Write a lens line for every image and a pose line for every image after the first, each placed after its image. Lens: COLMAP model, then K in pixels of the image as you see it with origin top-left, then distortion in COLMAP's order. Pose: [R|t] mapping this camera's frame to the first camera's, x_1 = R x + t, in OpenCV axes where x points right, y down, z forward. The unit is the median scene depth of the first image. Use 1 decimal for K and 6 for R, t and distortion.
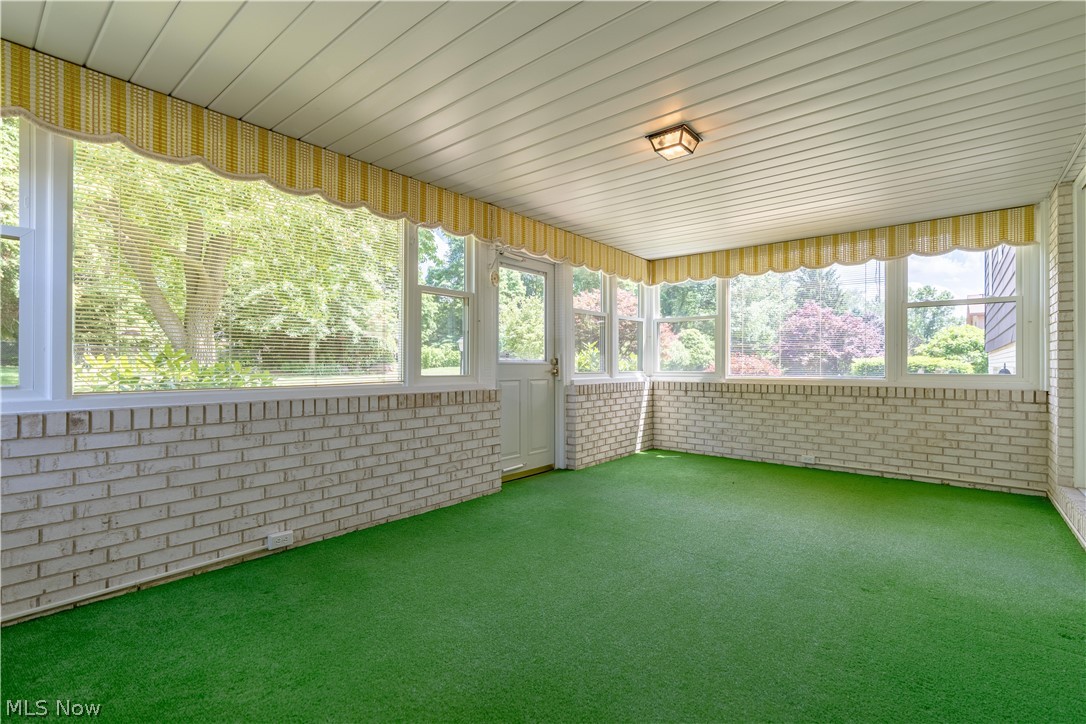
lens RADIAL K [[493.0, 0, 542.7], [0, 493.0, 365.7], [0, 0, 1]] dist [-0.001907, 0.000692]
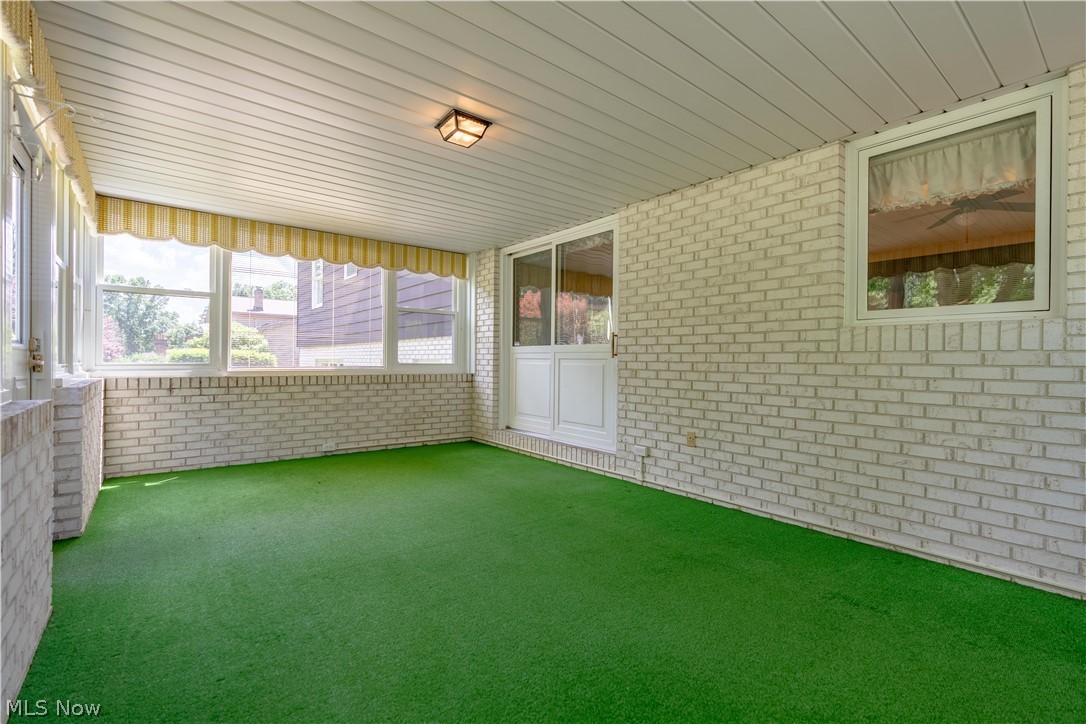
lens RADIAL K [[493.0, 0, 542.7], [0, 493.0, 365.7], [0, 0, 1]] dist [-0.001907, 0.000692]
pose [[0.197646, -0.013924, 0.980175, -0.367910], [-0.010180, 0.999816, 0.016256, -0.002303], [-0.980221, -0.013192, 0.197468, 0.342268]]
